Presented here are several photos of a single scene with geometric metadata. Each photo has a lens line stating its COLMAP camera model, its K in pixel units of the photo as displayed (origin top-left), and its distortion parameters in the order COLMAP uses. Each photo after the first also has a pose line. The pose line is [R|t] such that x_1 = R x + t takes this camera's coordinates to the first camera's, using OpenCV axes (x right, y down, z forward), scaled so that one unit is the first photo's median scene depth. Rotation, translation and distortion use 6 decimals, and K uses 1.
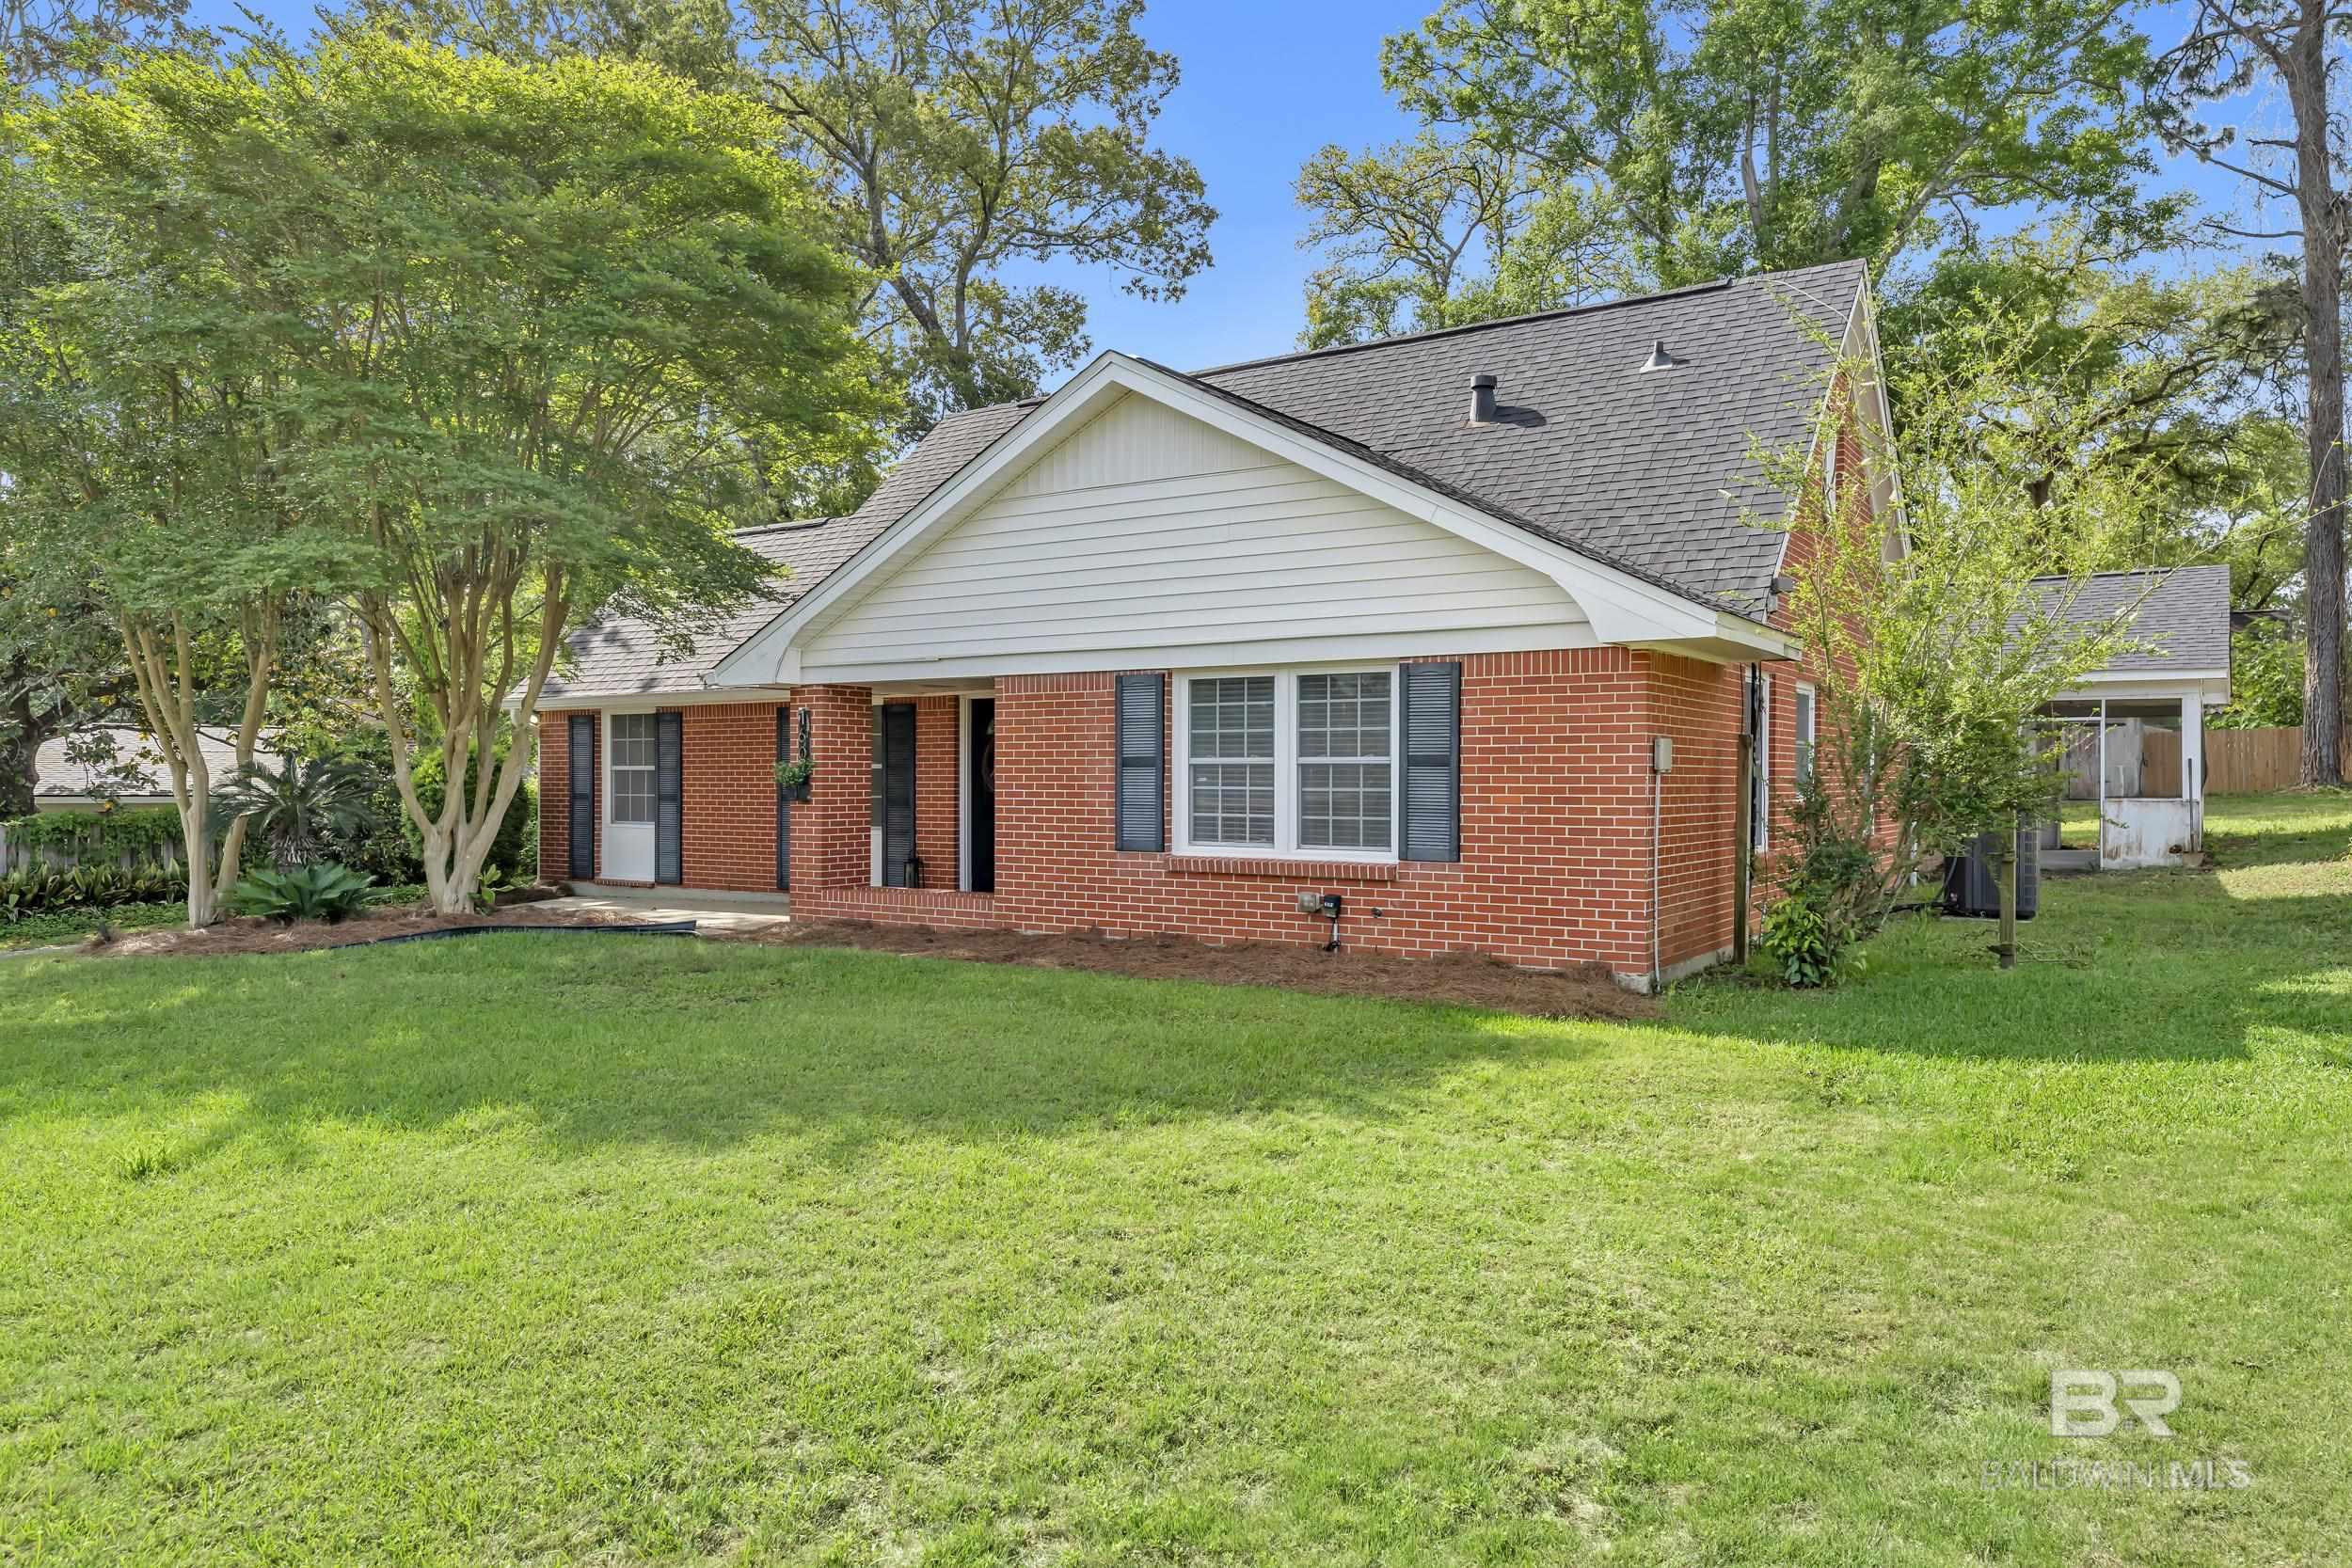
lens RADIAL K [[1010.1, 0, 1189.6], [0, 1010.1, 787.2], [0, 0, 1]] dist [0.000648, -0.000302]
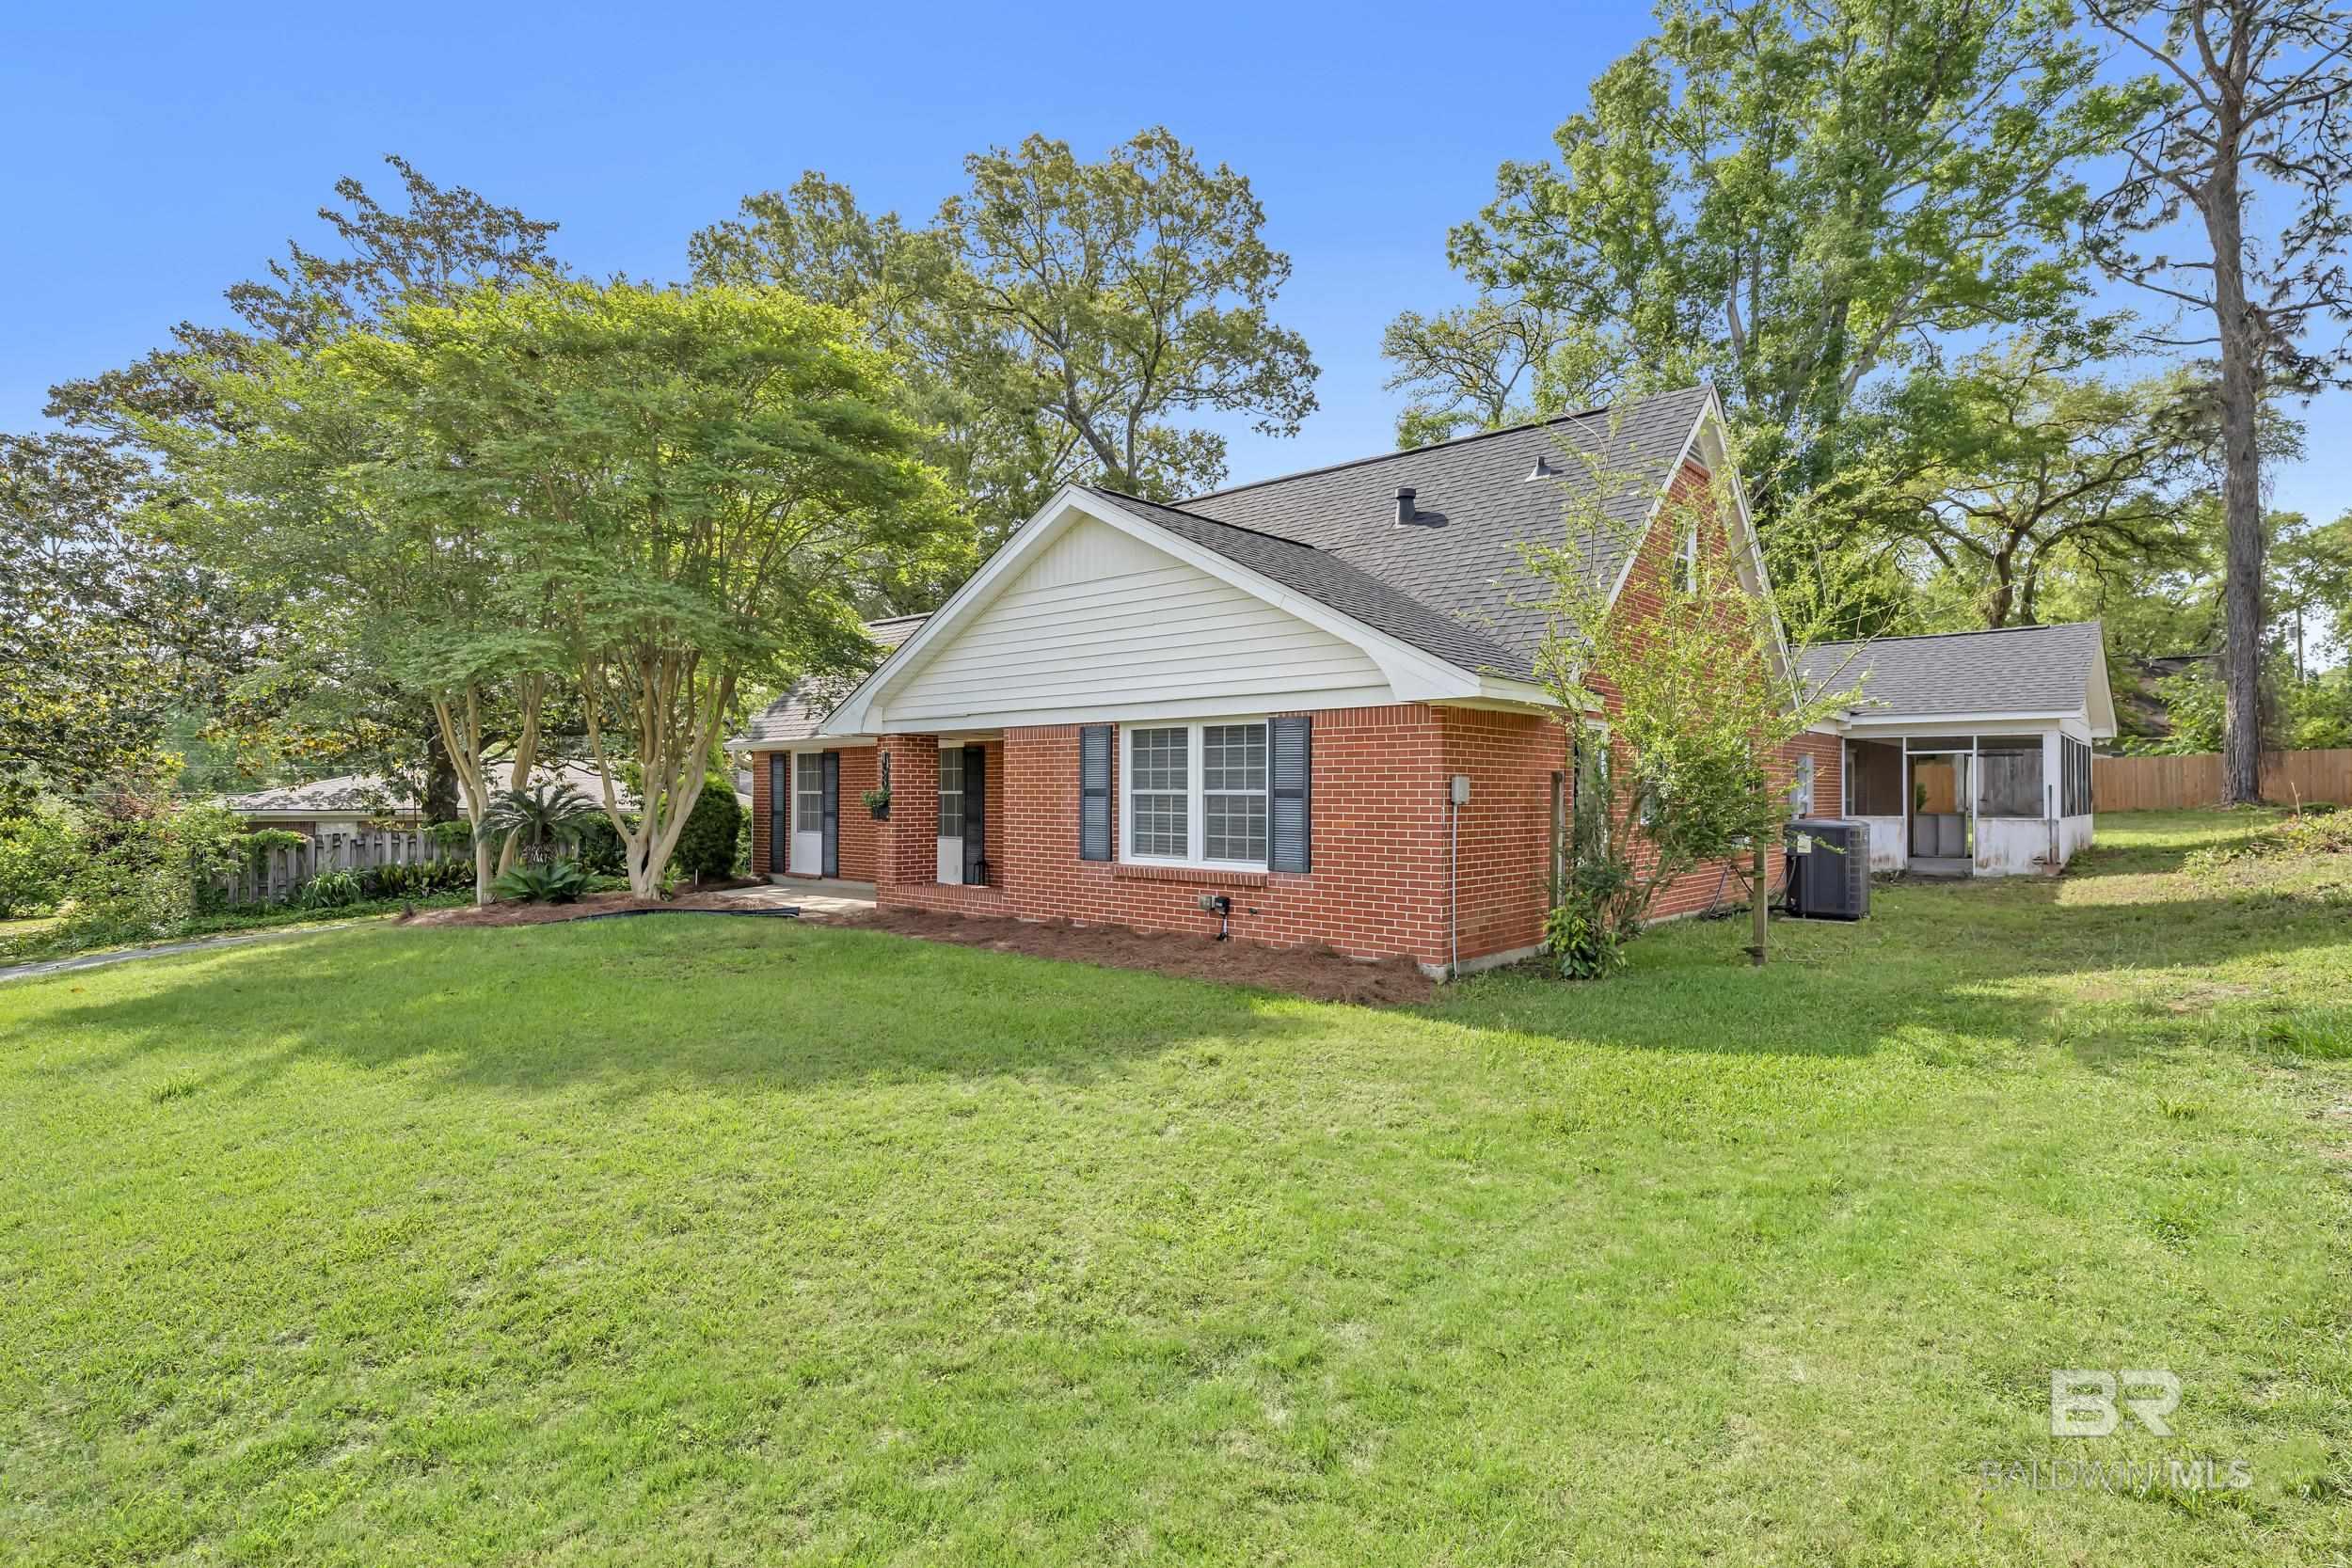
lens RADIAL K [[761.3, 0, 1230.8], [0, 761.3, 795.3], [0, 0, 1]] dist [0.000665, 0.000115]
pose [[0.995724, 0.000928, -0.092374, 0.213841], [-0.001703, 0.999964, -0.008316, -0.013234], [0.092363, 0.008438, 0.995690, 0.027961]]
